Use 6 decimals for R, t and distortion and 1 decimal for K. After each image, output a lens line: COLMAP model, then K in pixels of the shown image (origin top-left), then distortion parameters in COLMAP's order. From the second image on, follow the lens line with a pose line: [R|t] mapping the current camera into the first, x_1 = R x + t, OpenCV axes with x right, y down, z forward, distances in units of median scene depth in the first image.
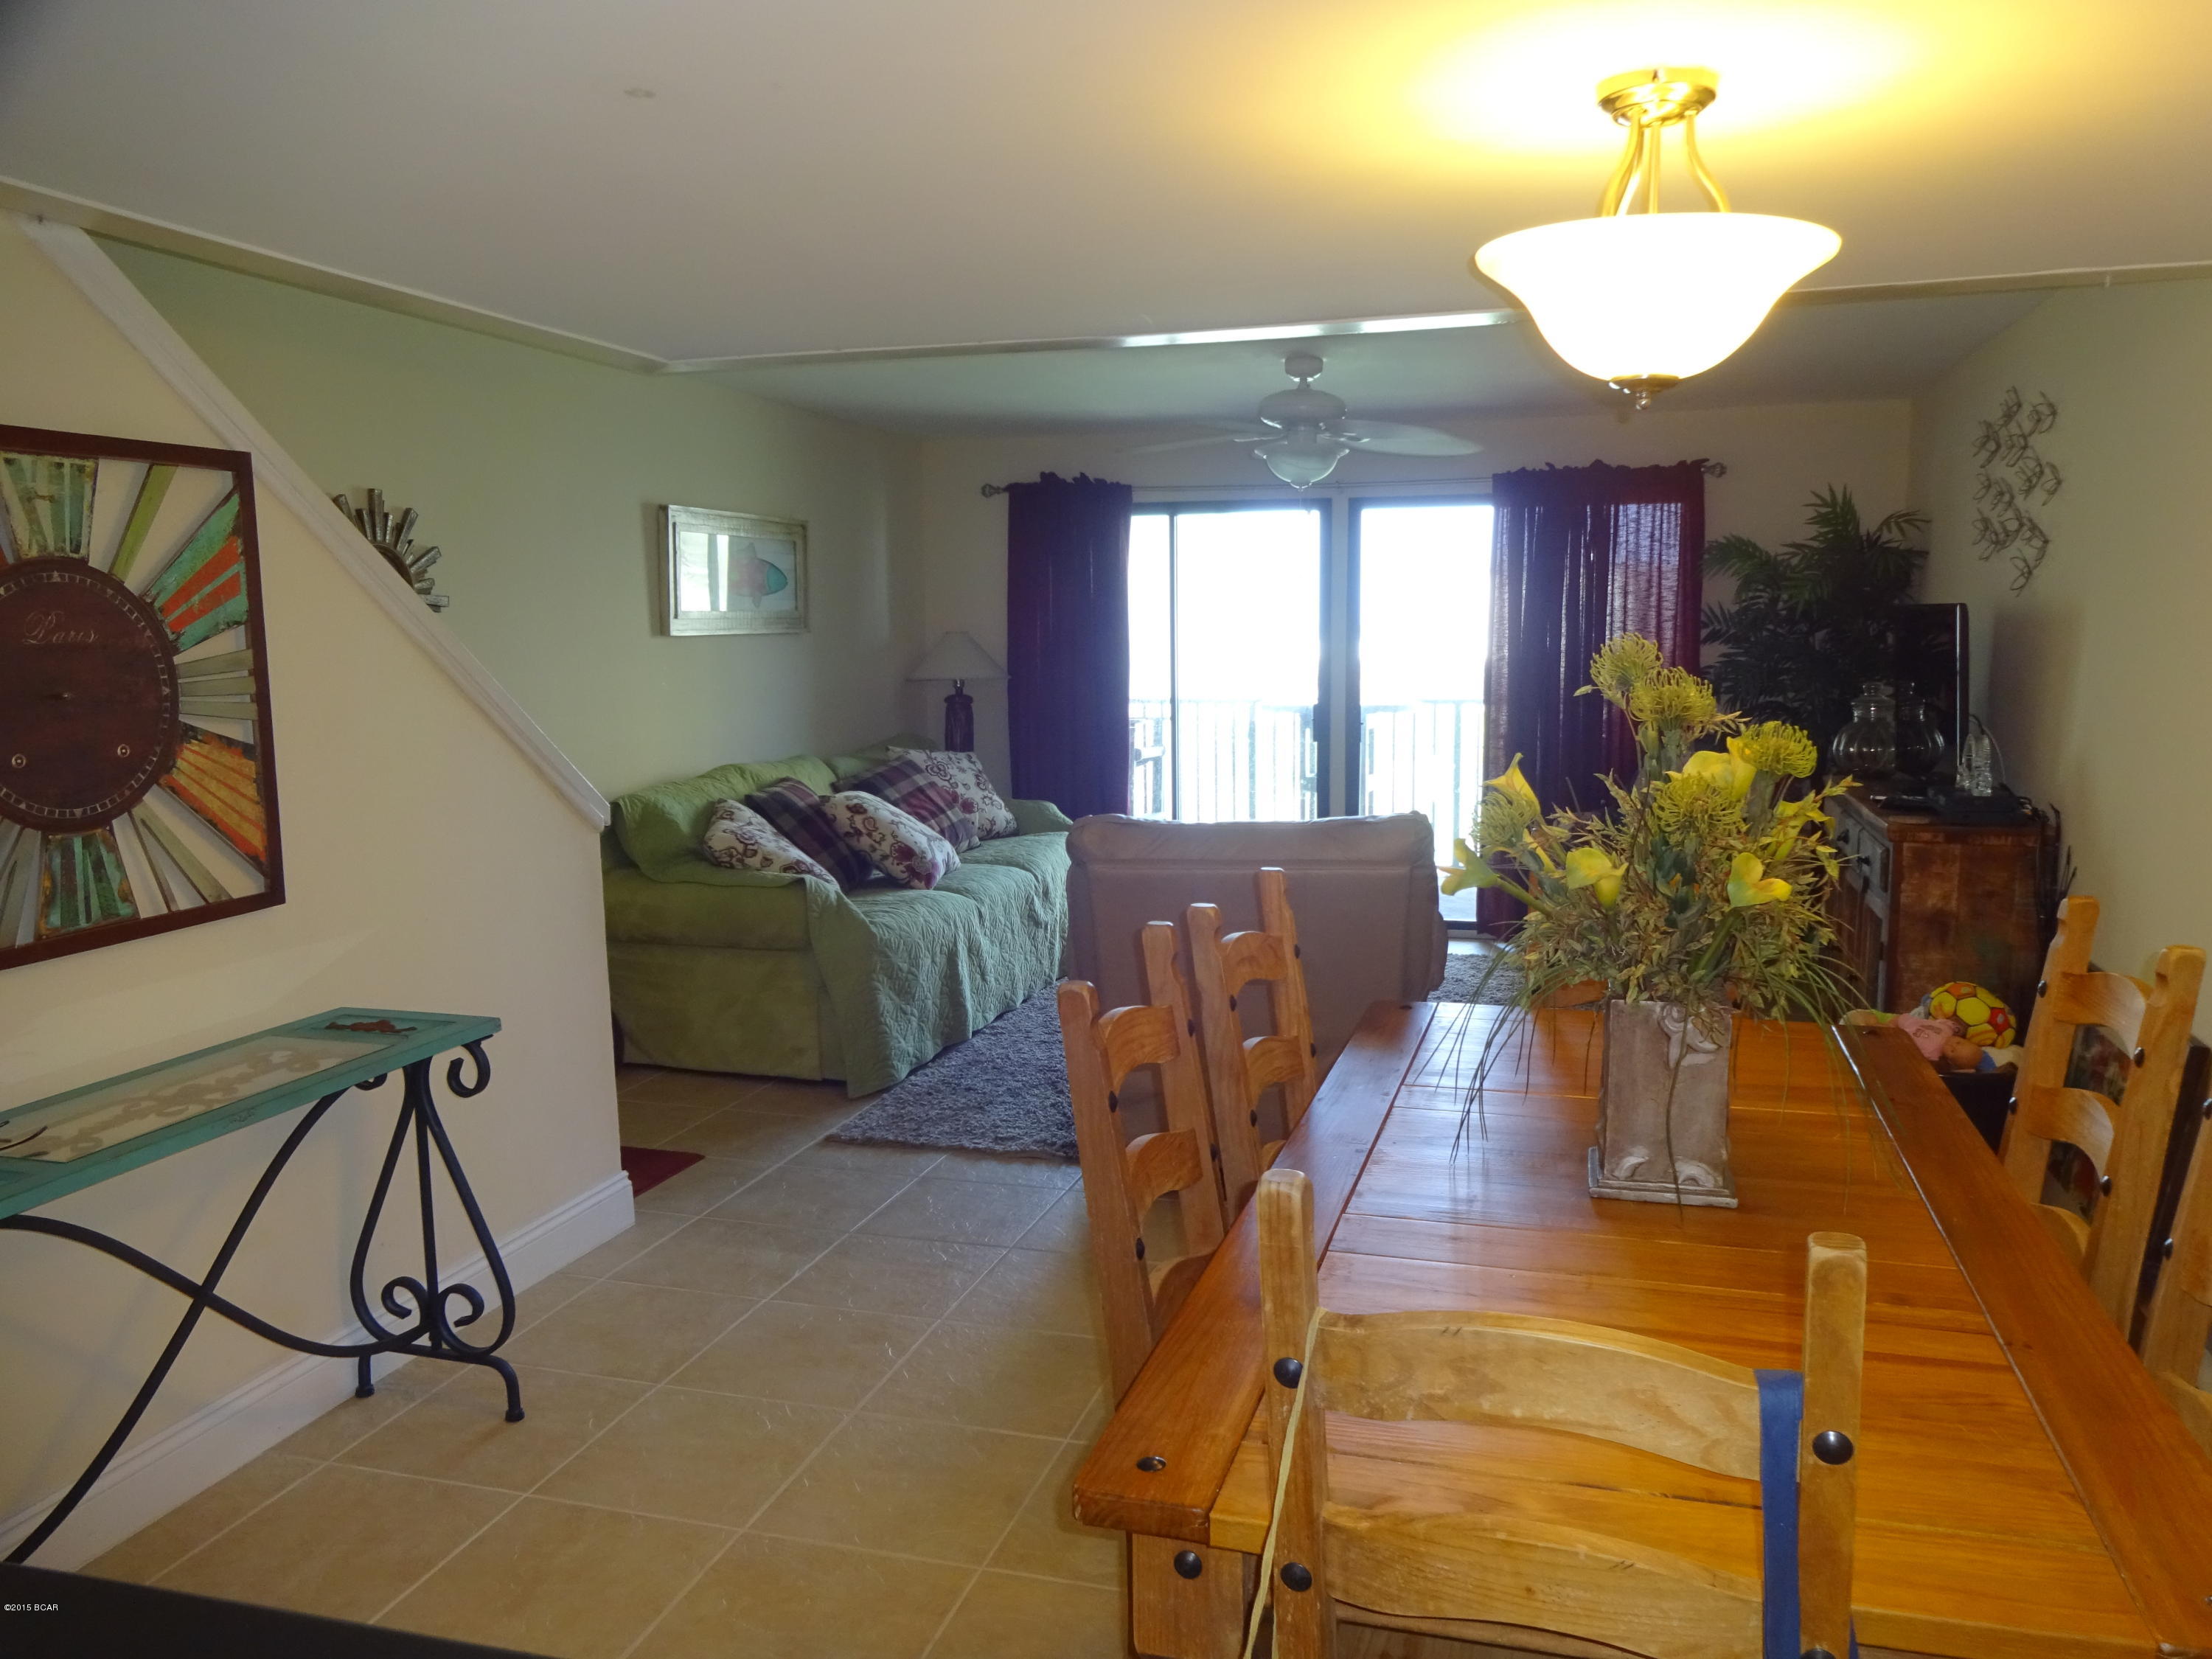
lens RADIAL K [[1645.0, 0, 1114.0], [0, 1645.0, 835.4], [0, 0, 1]] dist [-0.005989, 0.003690]
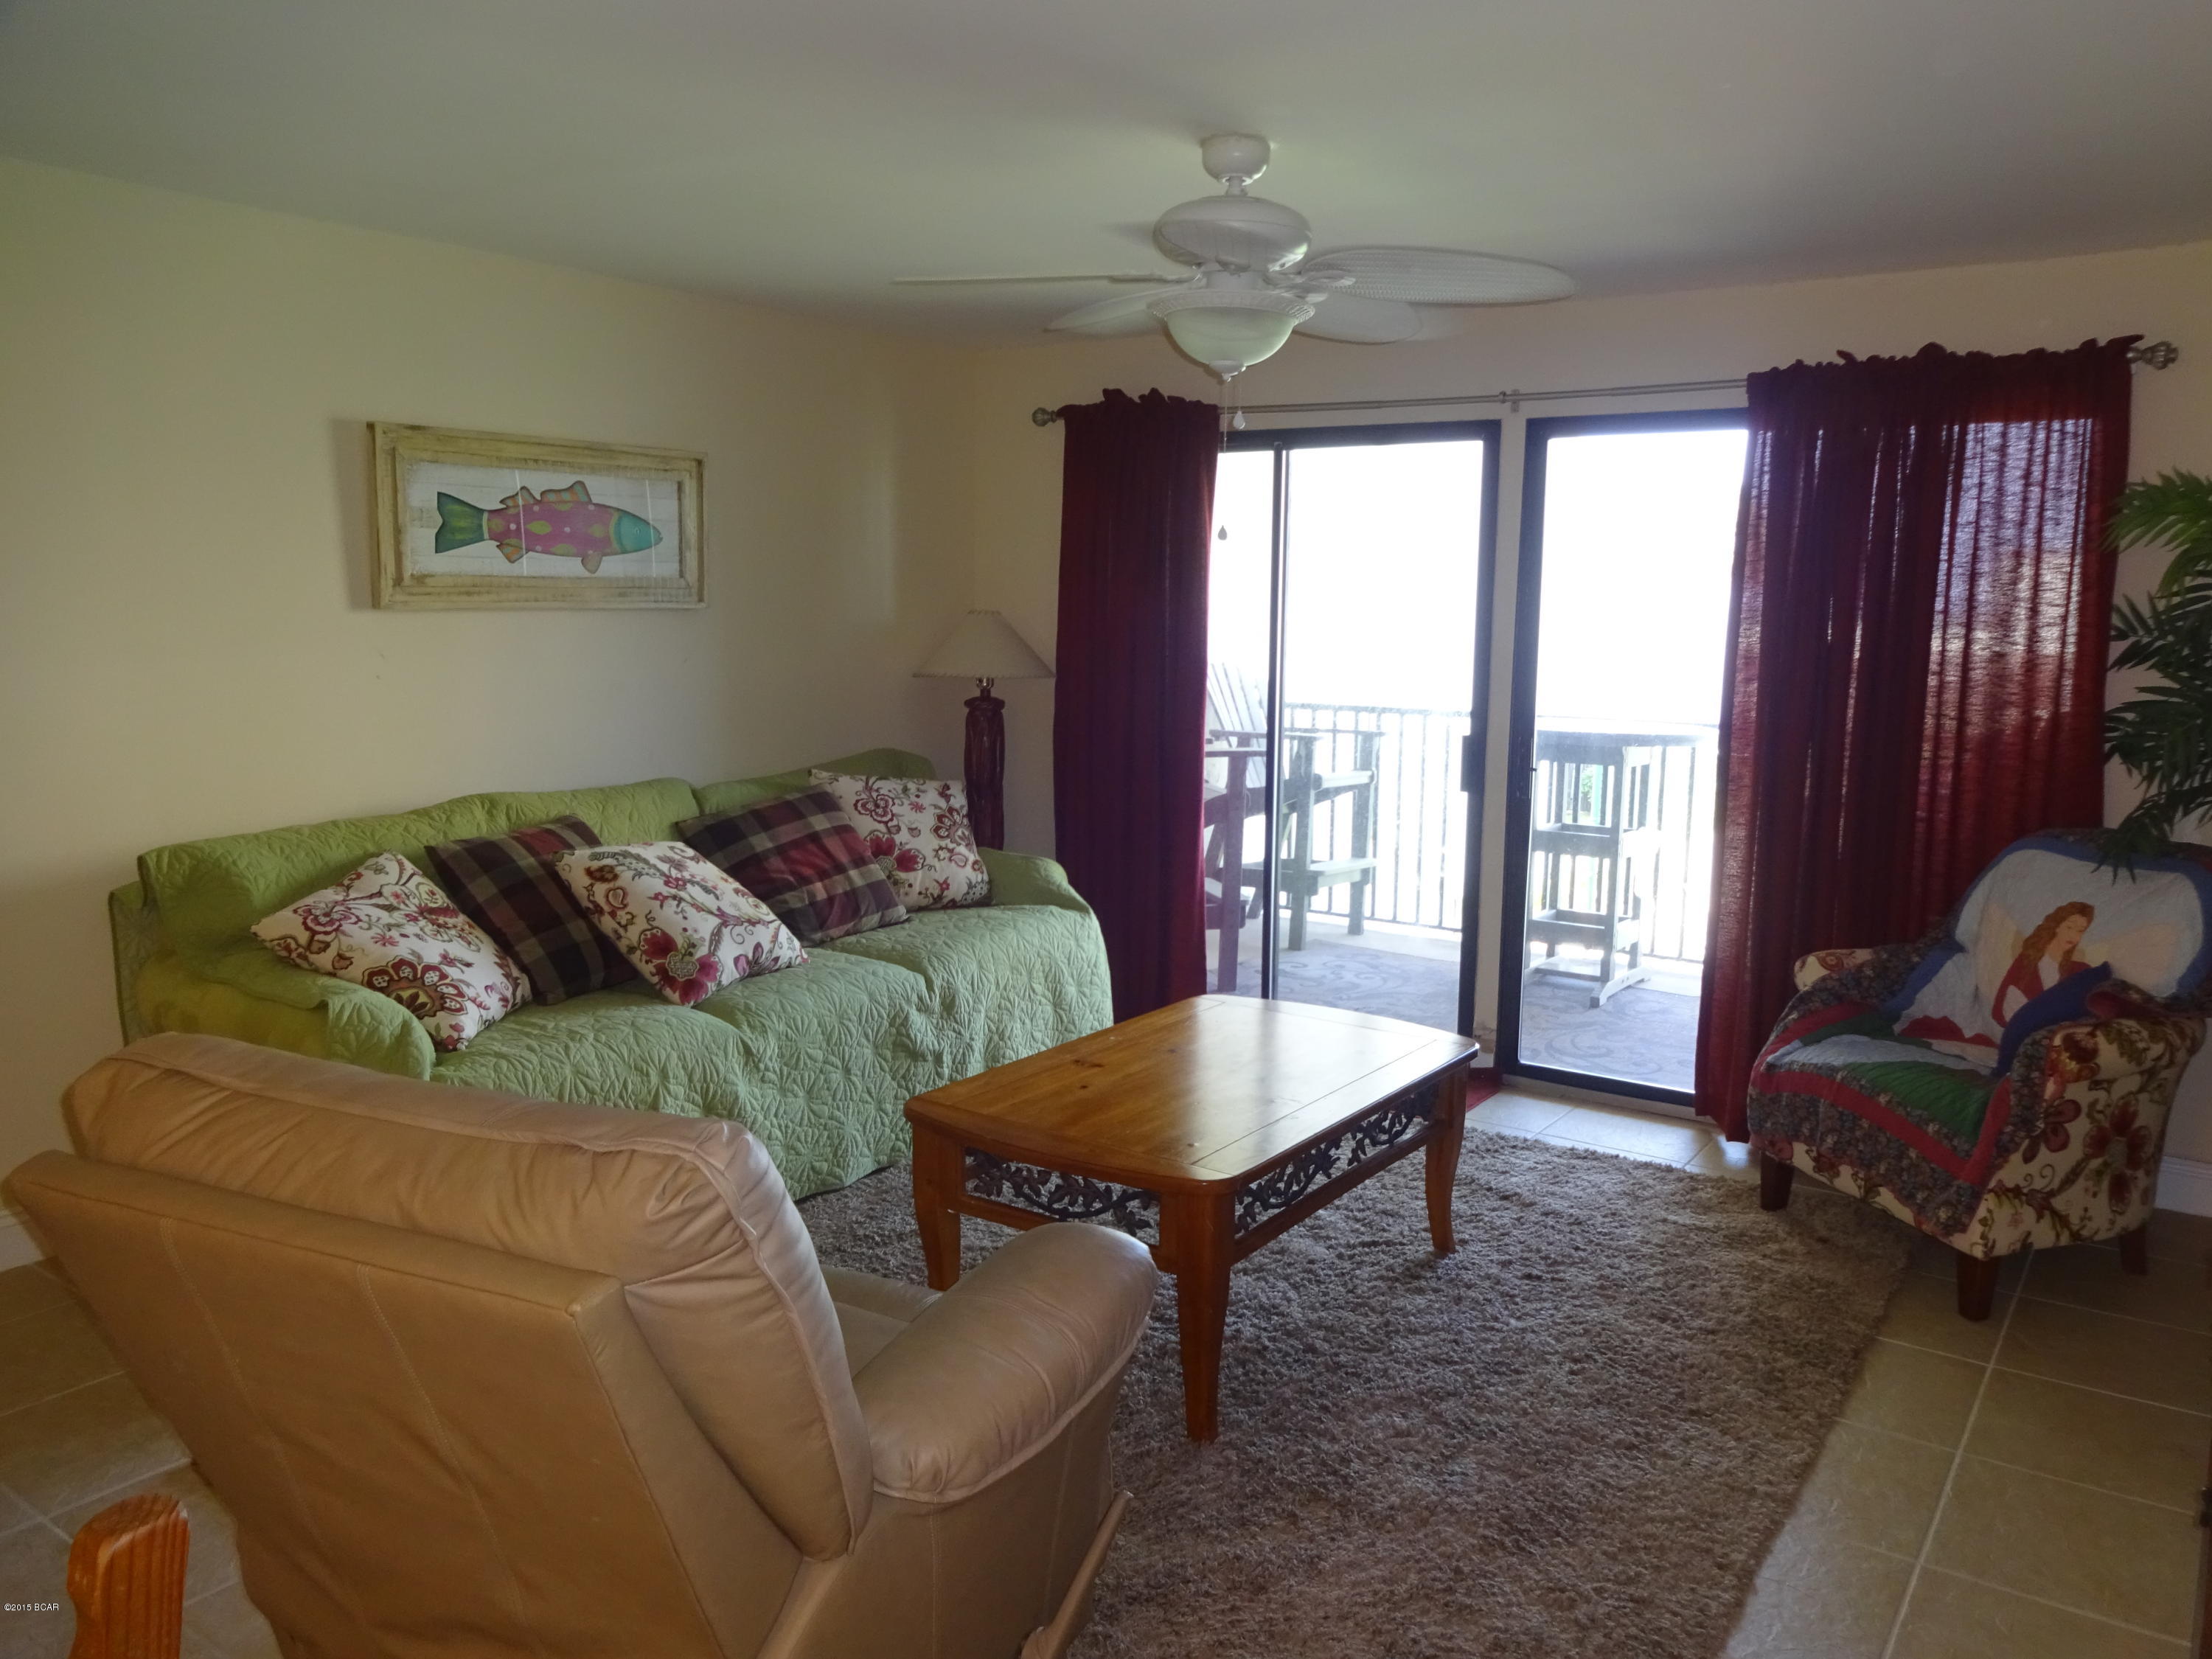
lens RADIAL K [[1645.0, 0, 1103.6], [0, 1645.0, 833.1], [0, 0, 1]] dist [-0.005989, 0.003690]
pose [[0.948427, 0.066957, -0.309843, 0.207011], [-0.061684, 0.997736, 0.026794, -0.053413], [0.310936, -0.006300, 0.950410, 0.355015]]
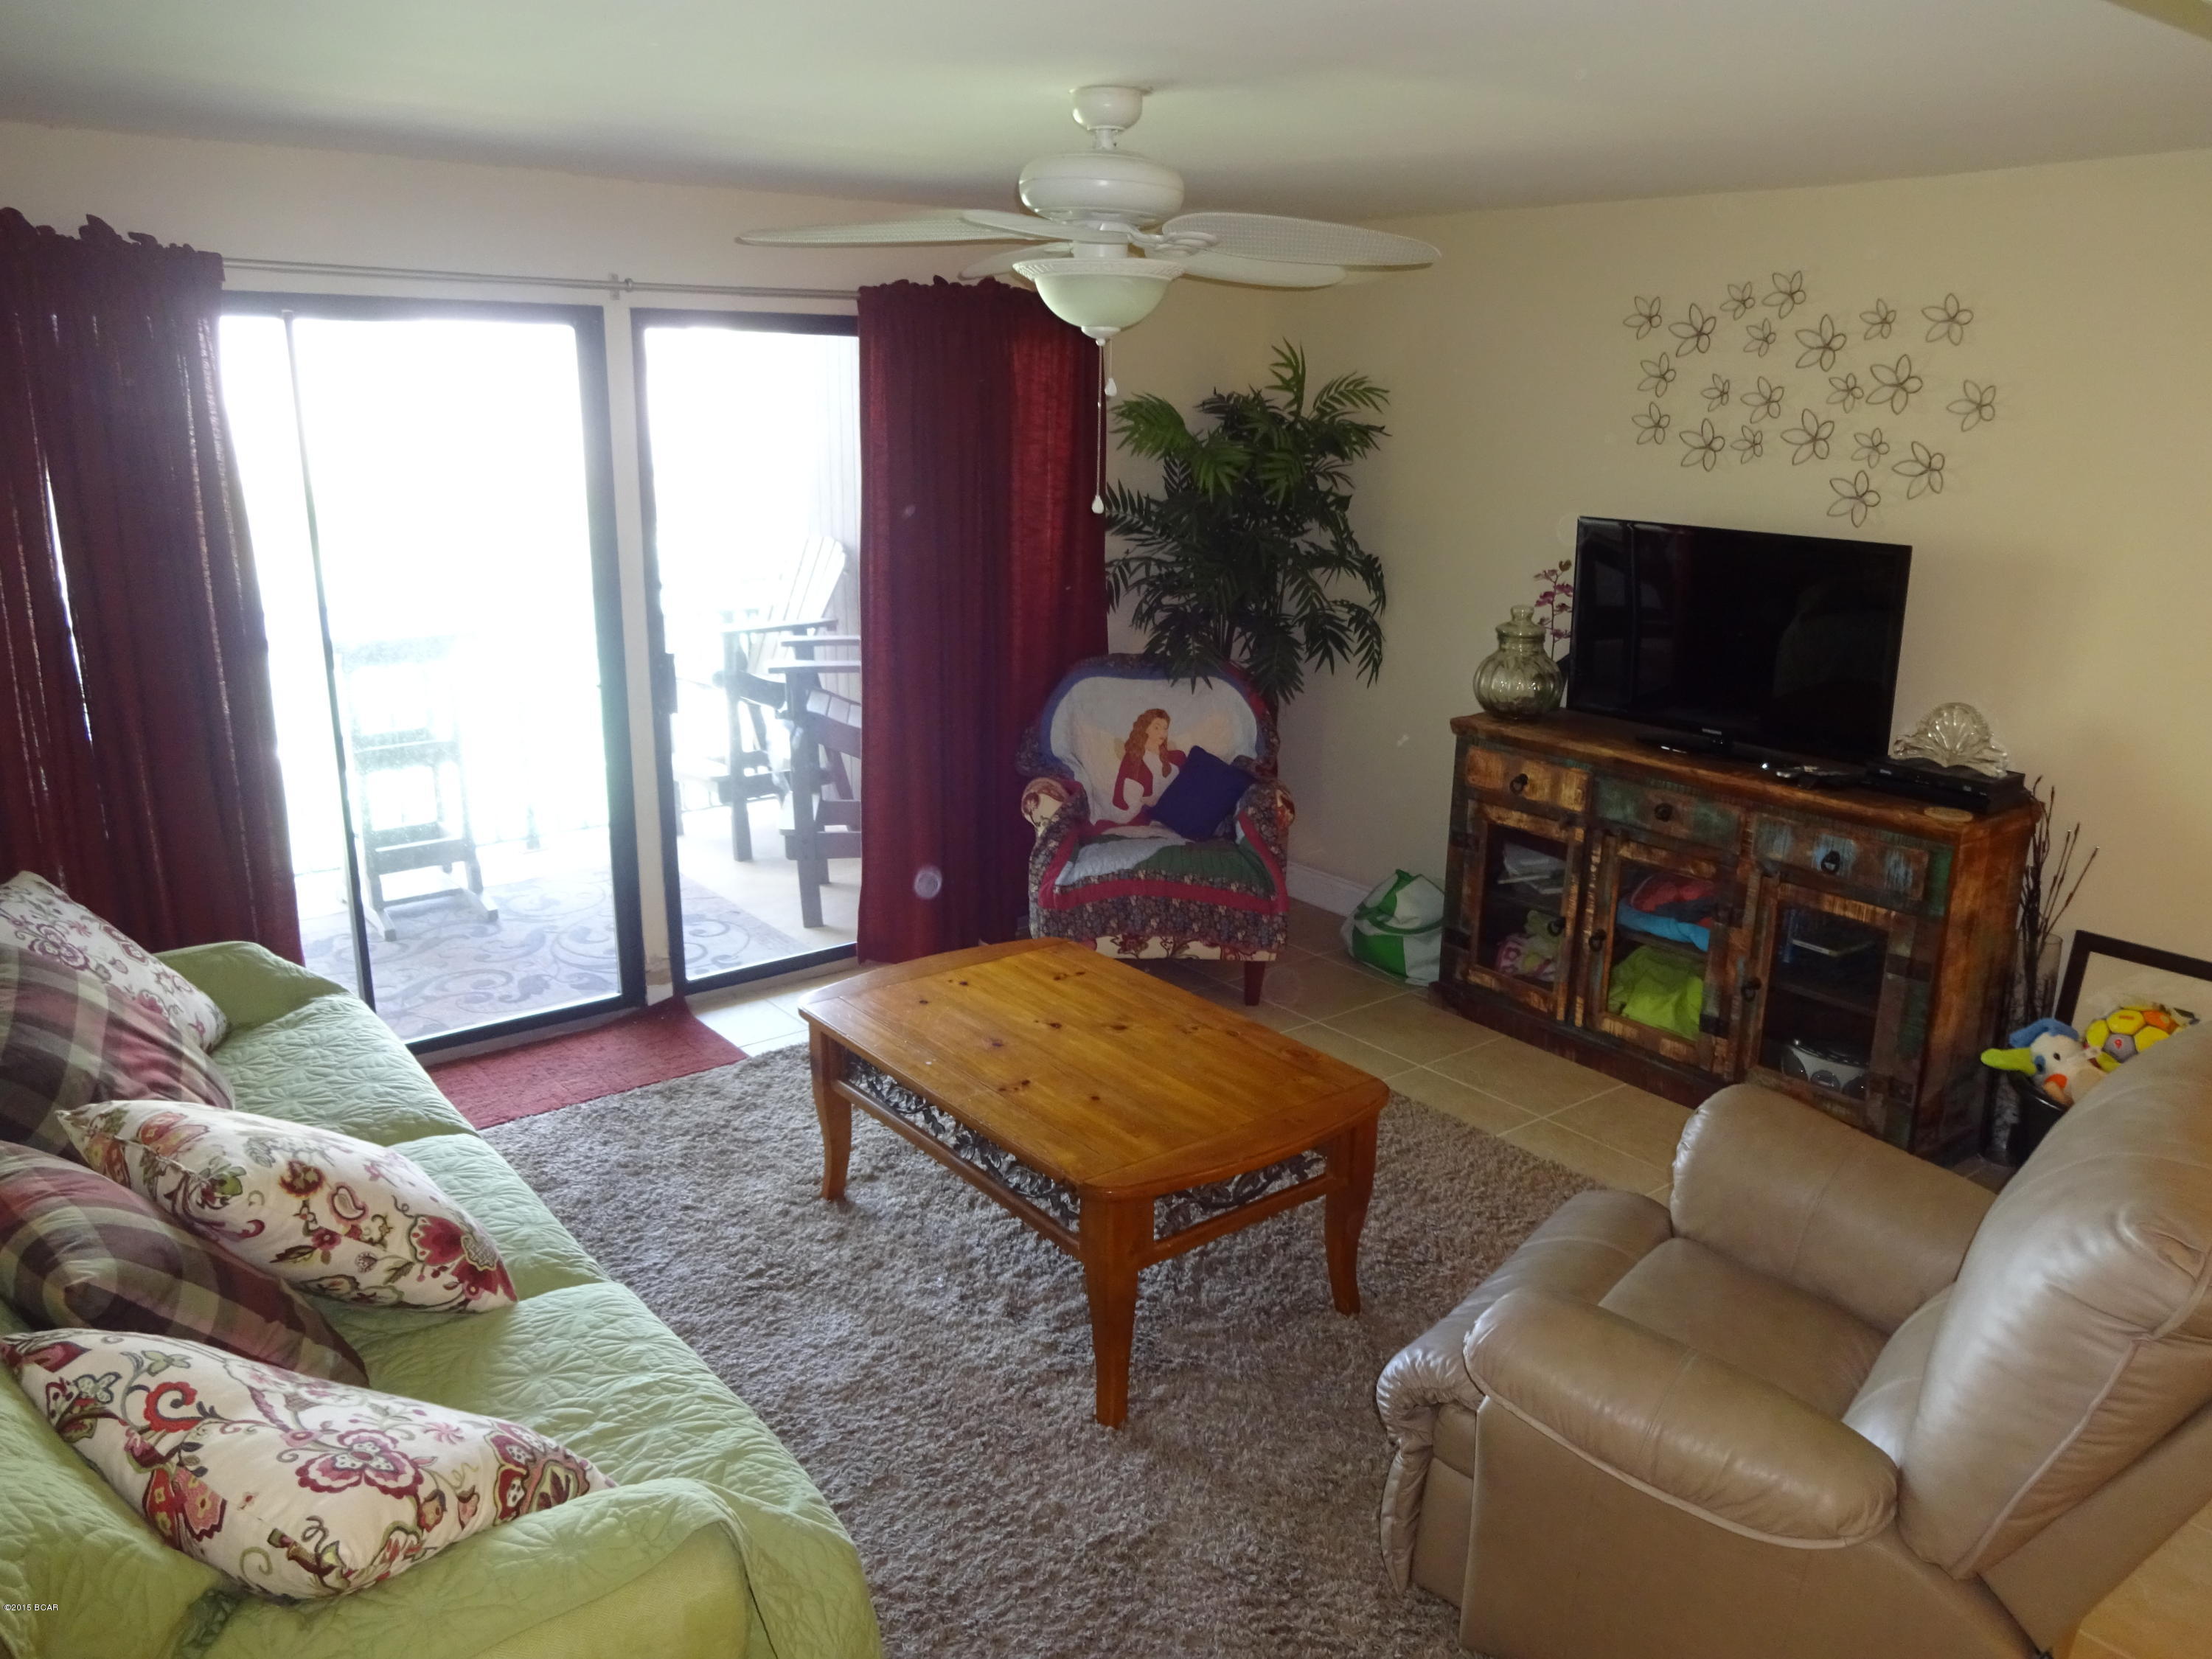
lens RADIAL K [[1645.0, 0, 1118.9], [0, 1645.0, 840.7], [0, 0, 1]] dist [-0.005989, 0.003690]
pose [[0.579694, -0.204942, 0.788641, -0.274880], [0.084679, 0.977765, 0.191846, -0.123617], [-0.810423, -0.044431, 0.584158, 0.533276]]
